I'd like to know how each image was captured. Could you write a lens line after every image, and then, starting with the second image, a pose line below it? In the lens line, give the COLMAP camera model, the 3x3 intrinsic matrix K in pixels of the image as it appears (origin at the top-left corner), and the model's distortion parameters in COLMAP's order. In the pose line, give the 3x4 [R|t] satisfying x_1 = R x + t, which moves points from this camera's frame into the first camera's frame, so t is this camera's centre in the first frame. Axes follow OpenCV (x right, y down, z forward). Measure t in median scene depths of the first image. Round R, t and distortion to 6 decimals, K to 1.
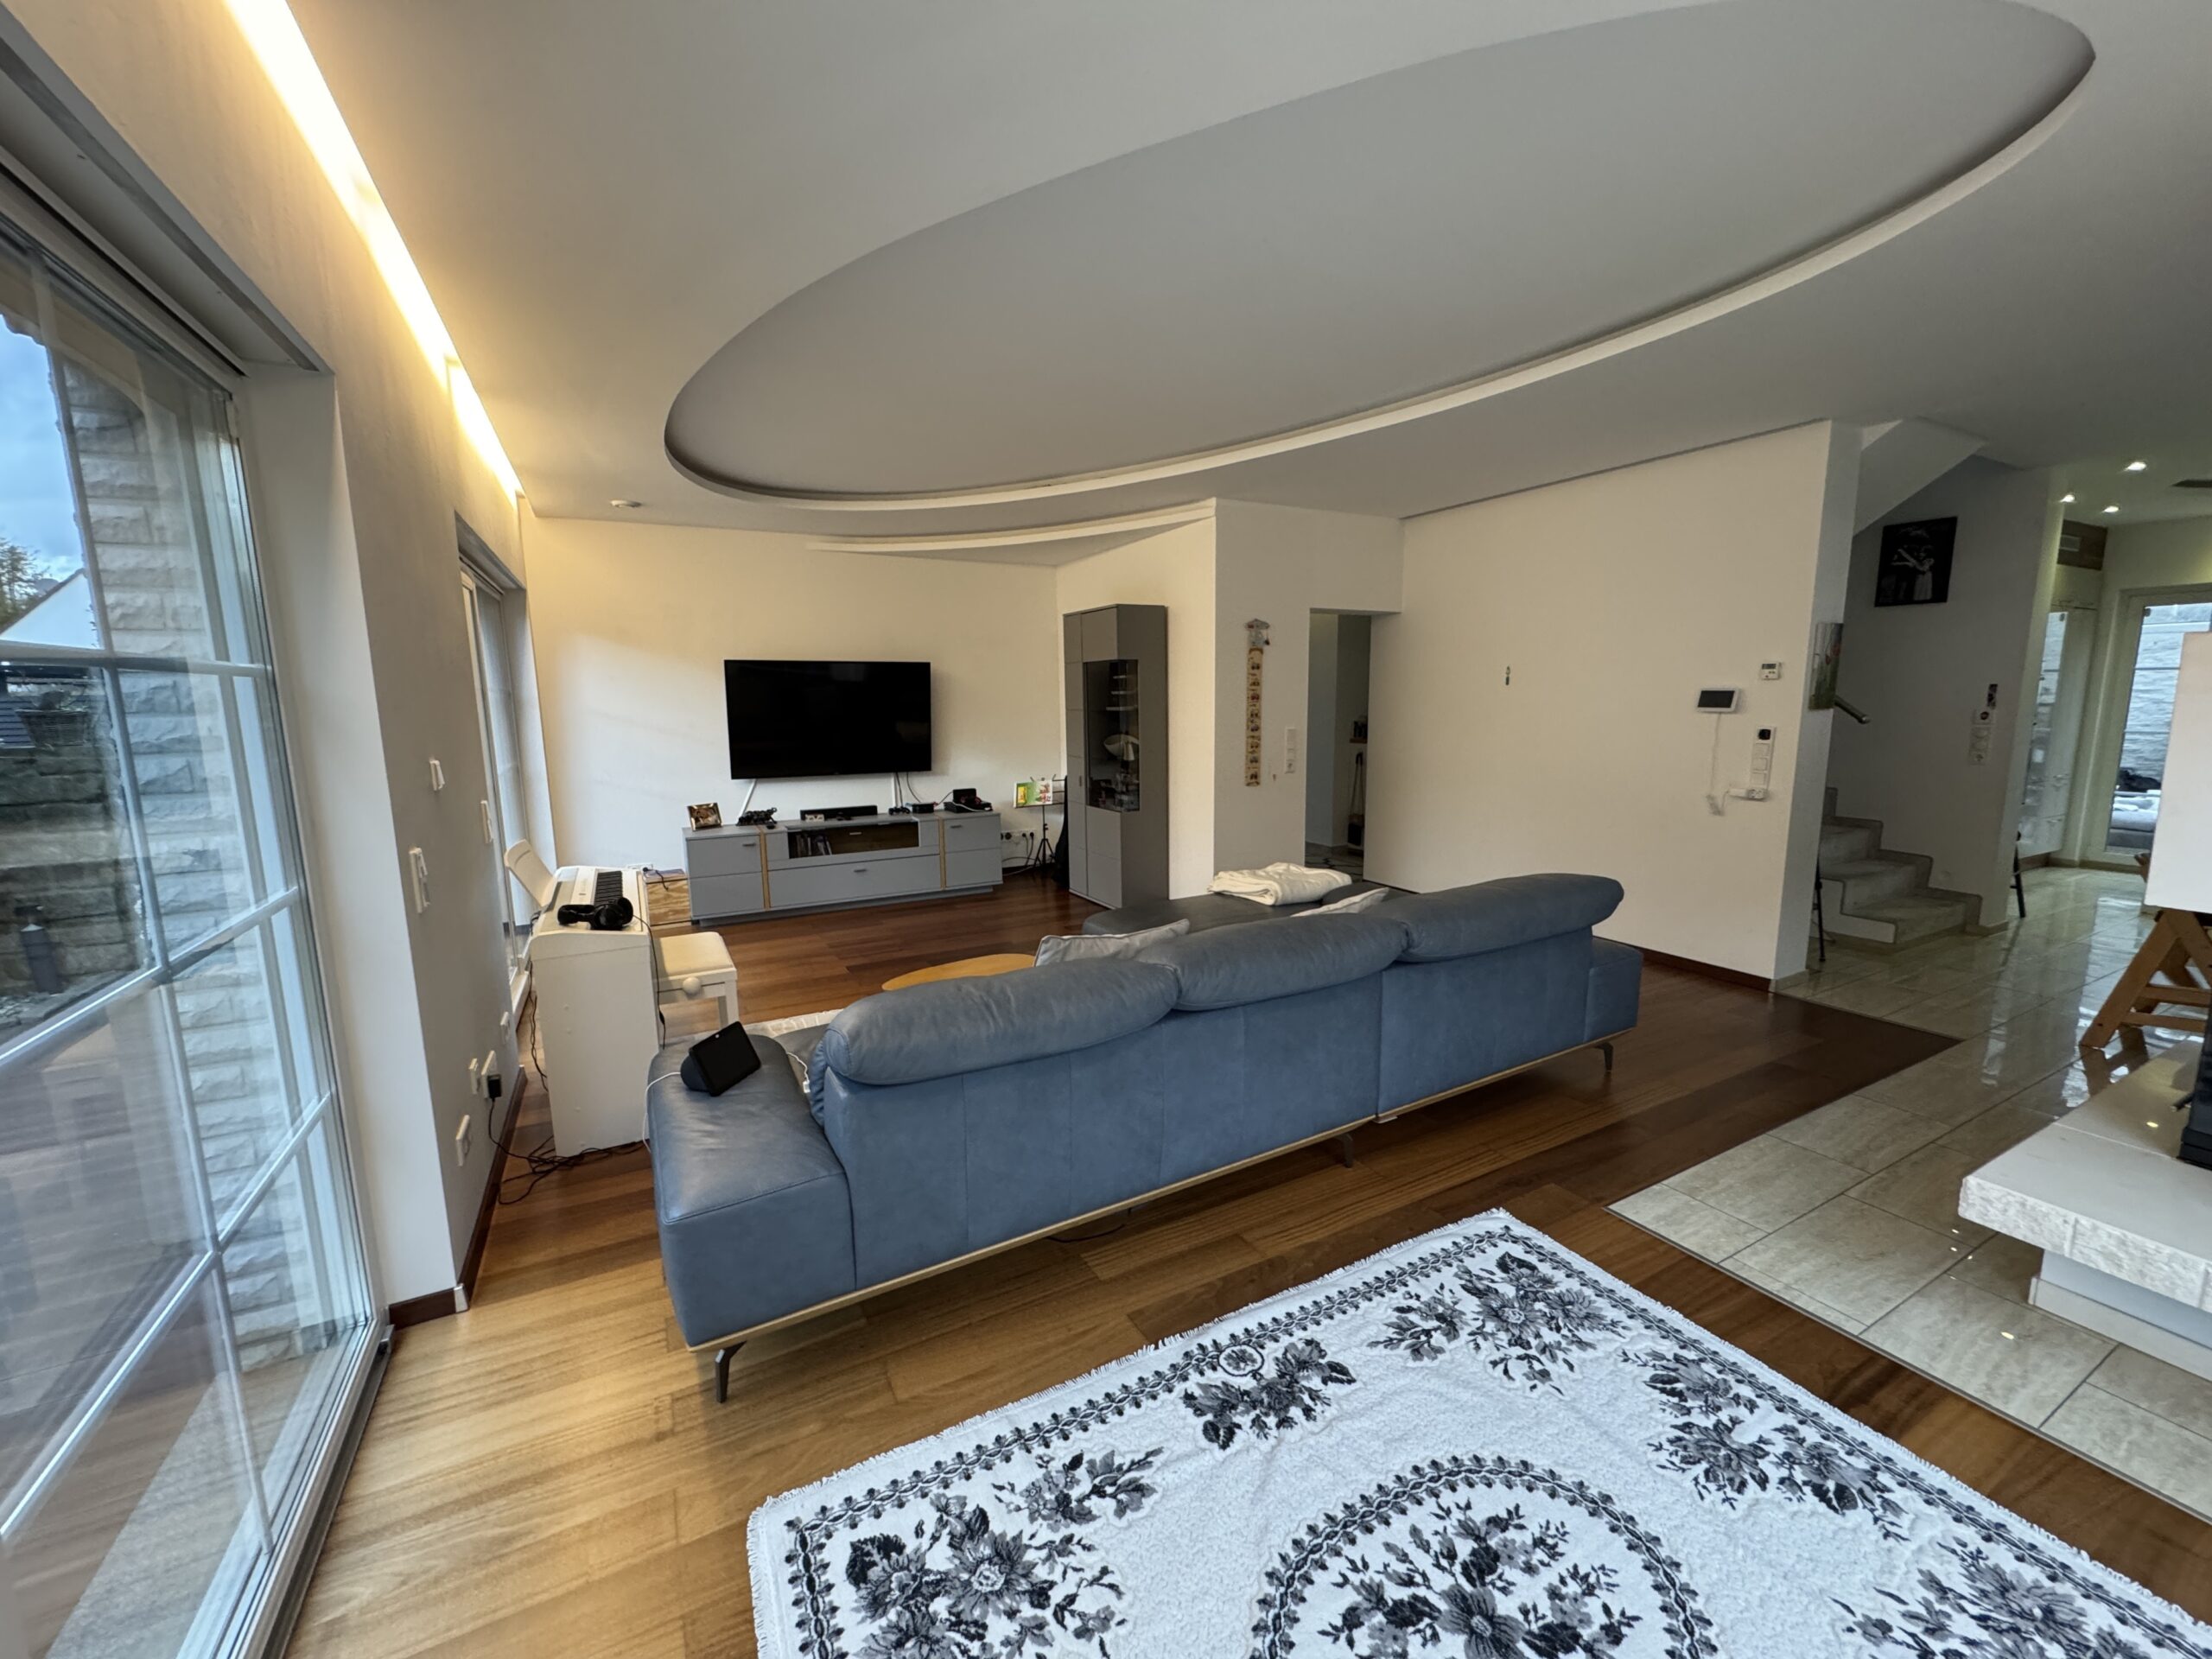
lens RADIAL K [[880.5, 0, 1101.7], [0, 880.5, 836.1], [0, 0, 1]] dist [-0.001714, 0.000263]
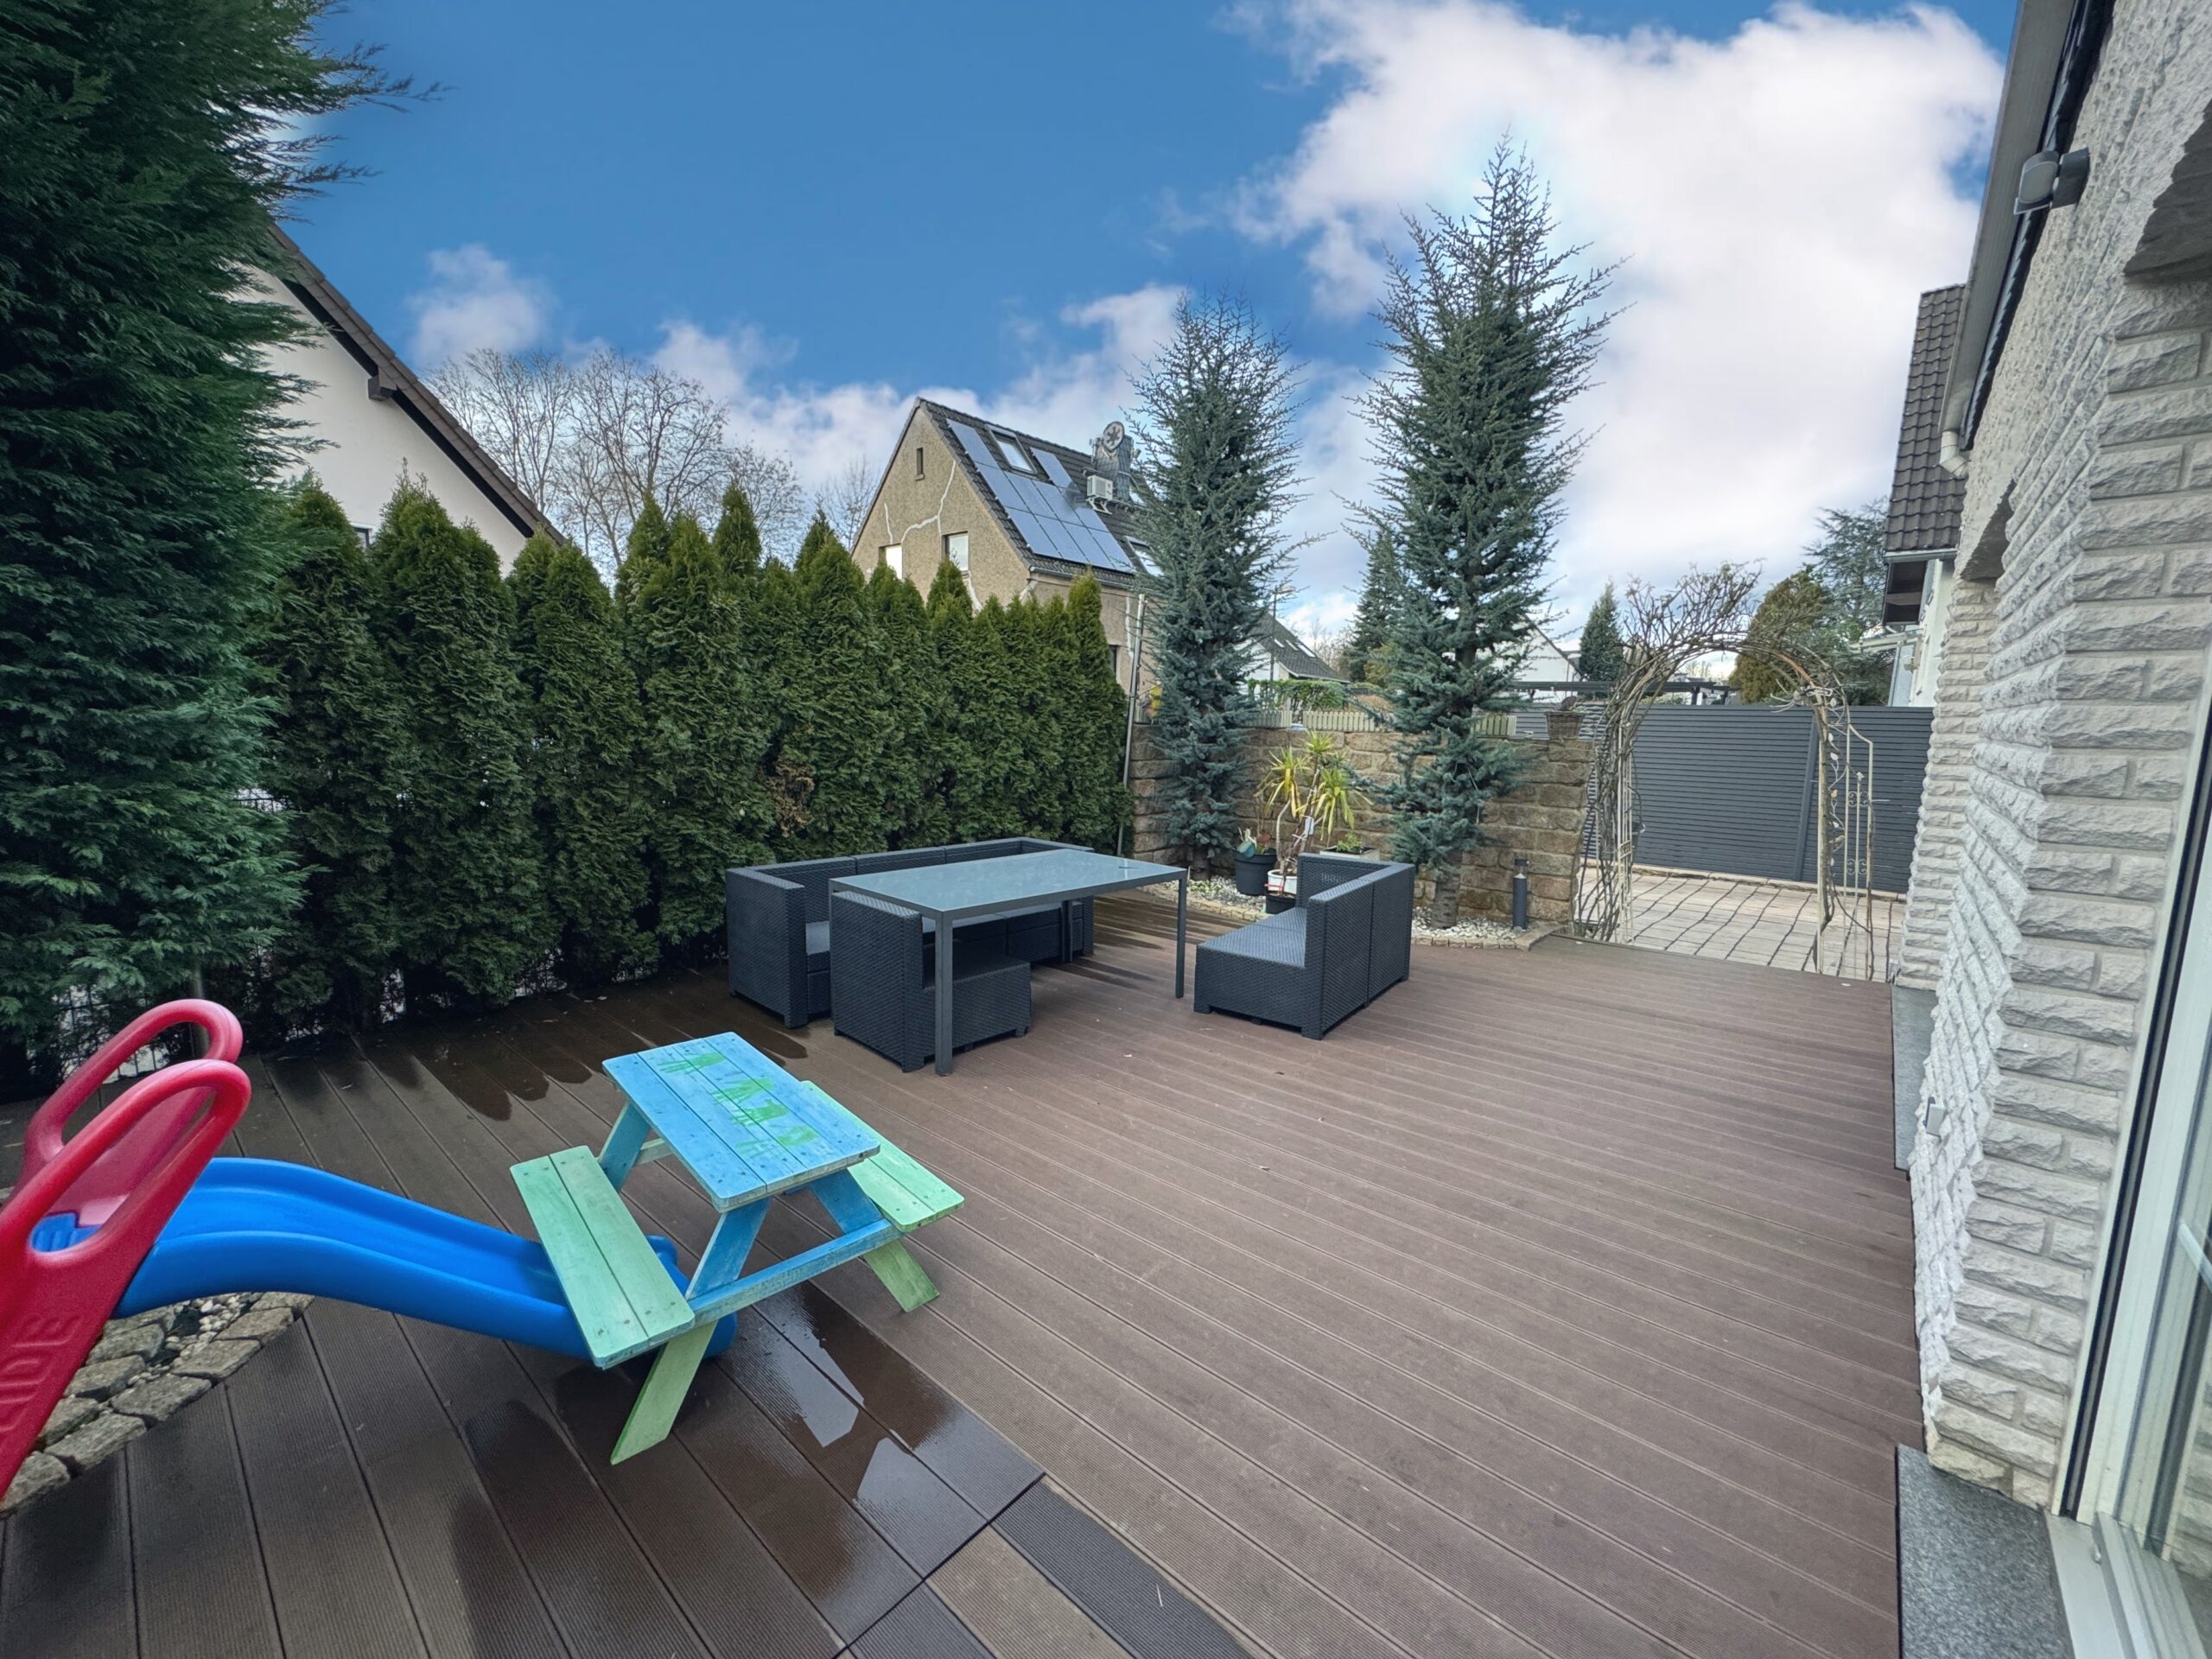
lens RADIAL K [[880.5, 0, 1111.9], [0, 880.5, 824.0], [0, 0, 1]] dist [-0.001714, 0.000263]
pose [[0.356938, 0.142410, -0.923209, -0.347055], [-0.174944, 0.981015, 0.083688, 0.037579], [0.917600, 0.131638, 0.375076, -0.082453]]
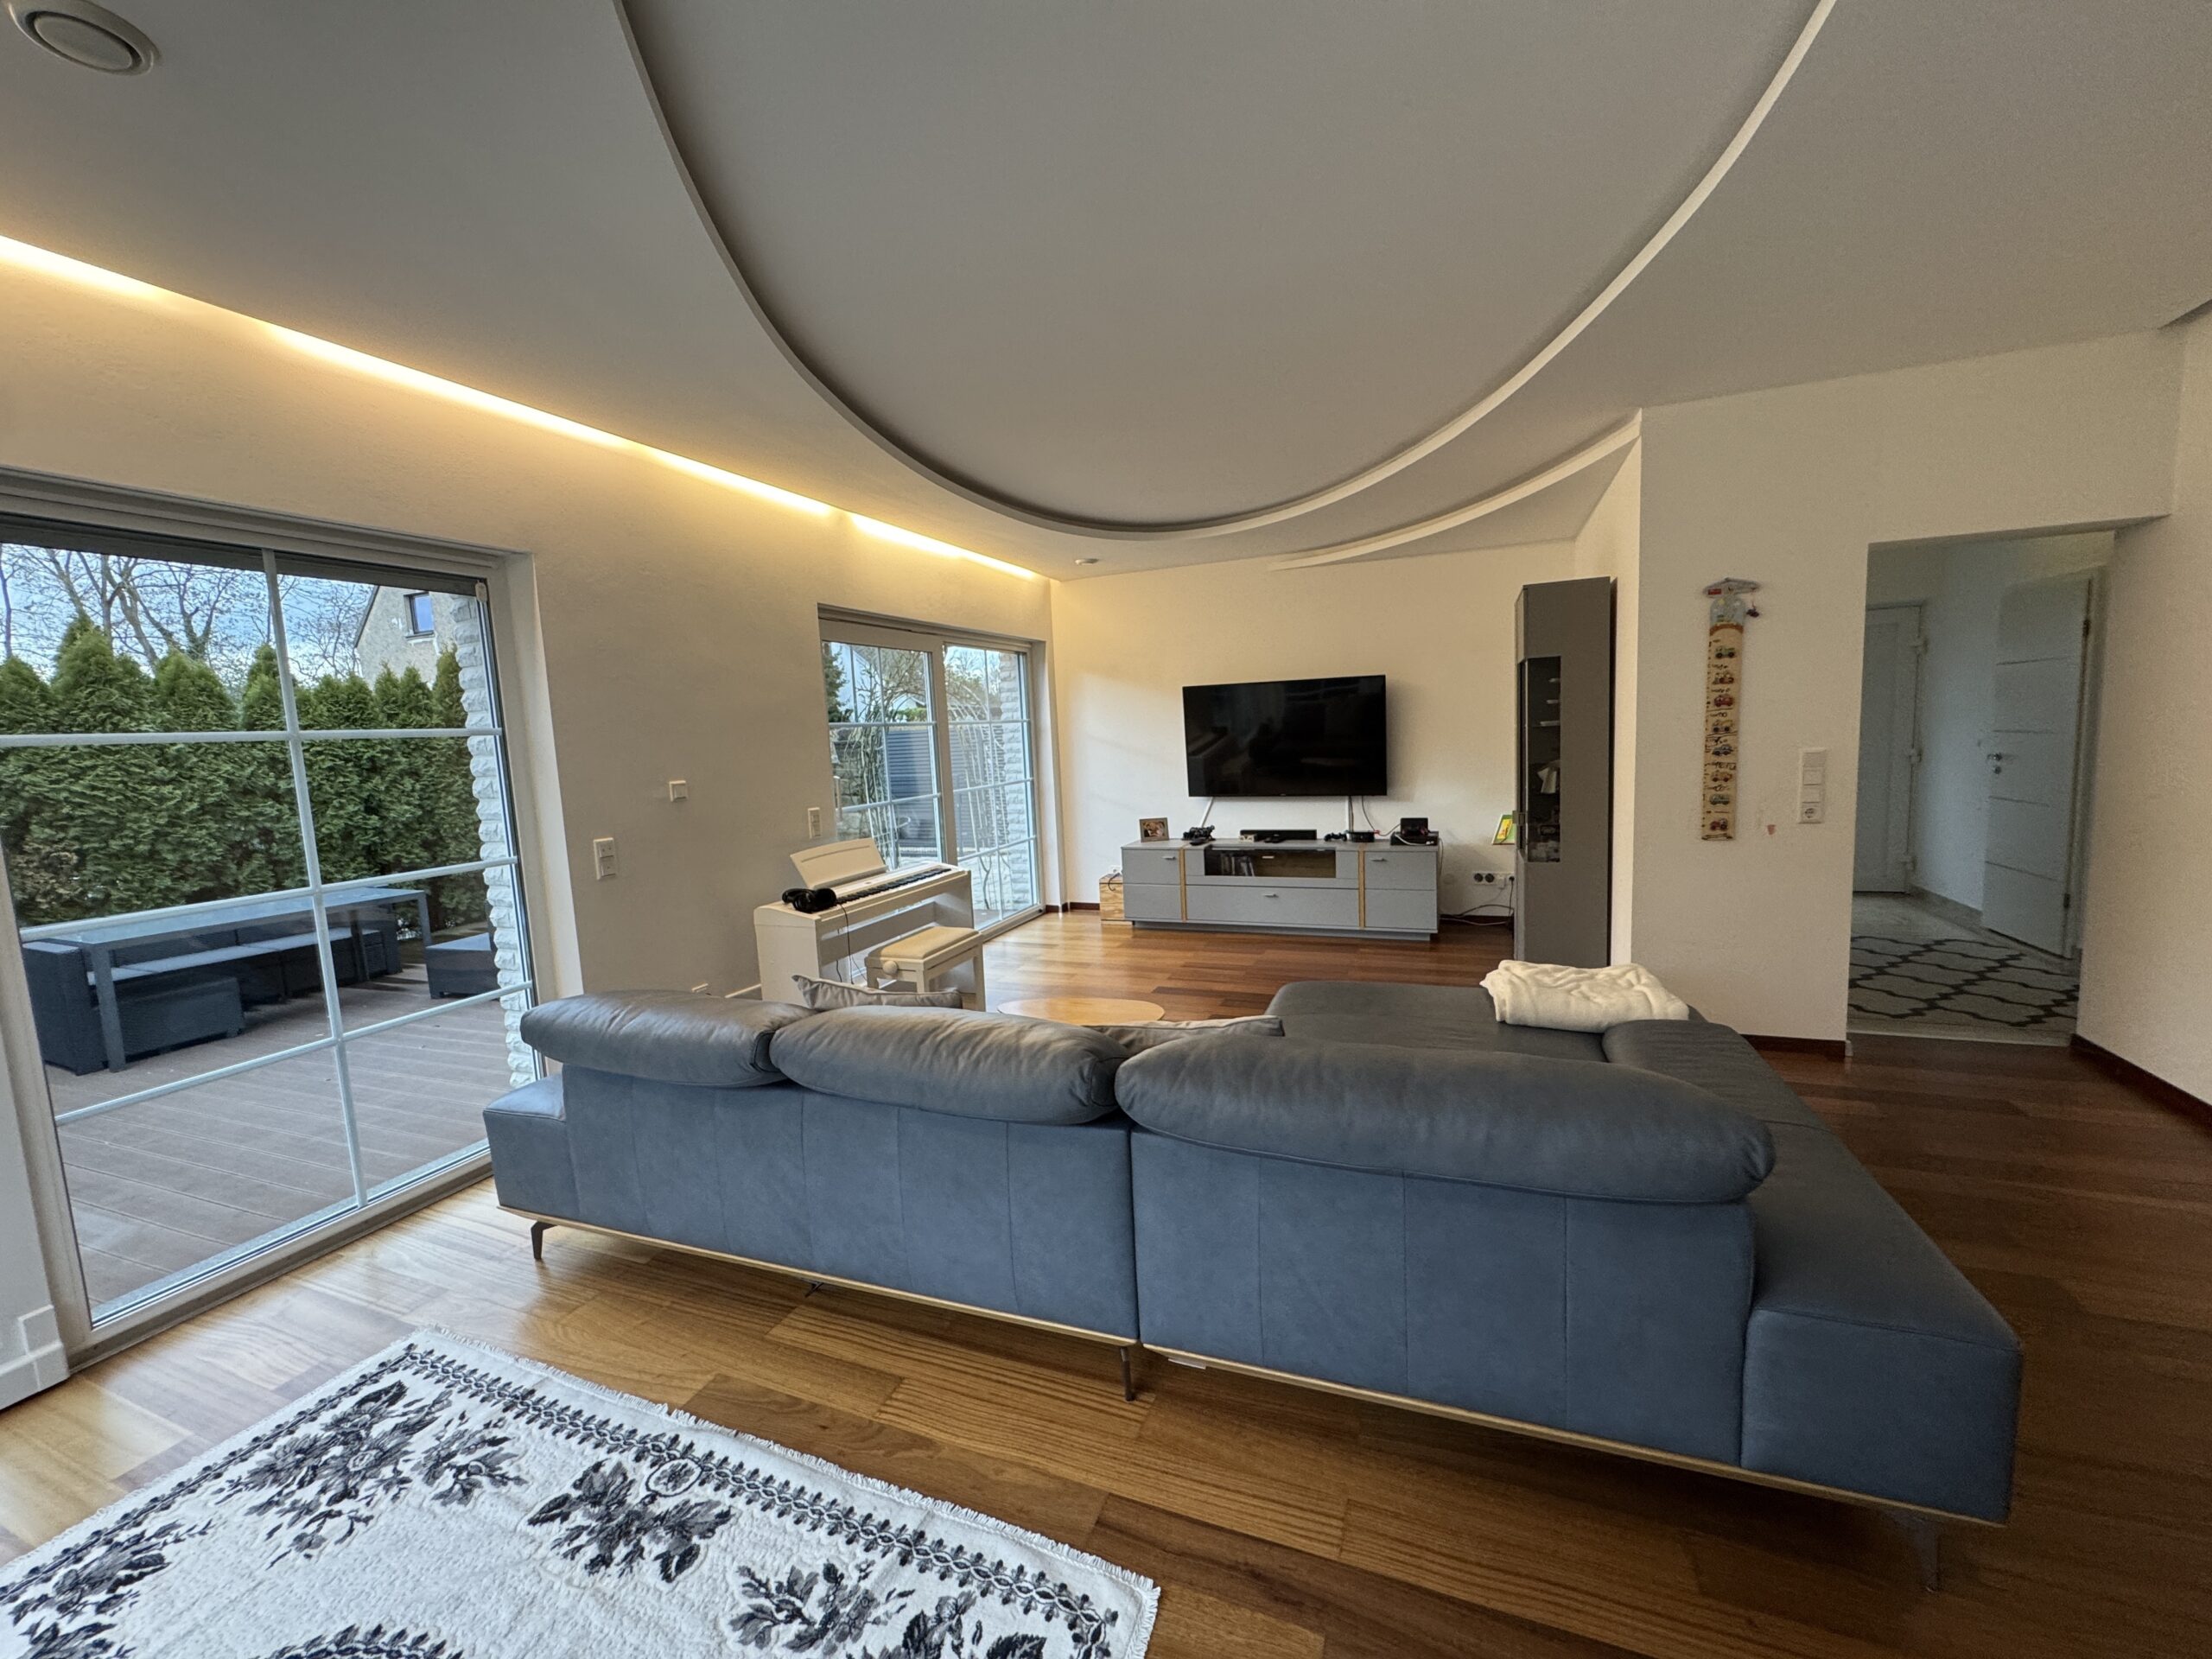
lens RADIAL K [[880.5, 0, 1099.0], [0, 880.5, 830.1], [0, 0, 1]] dist [-0.001714, 0.000263]
pose [[0.638639, 0.069877, -0.766327, 0.758723], [-0.083887, 0.996255, 0.020933, -0.082678], [0.764920, 0.050916, 0.642110, 0.508746]]
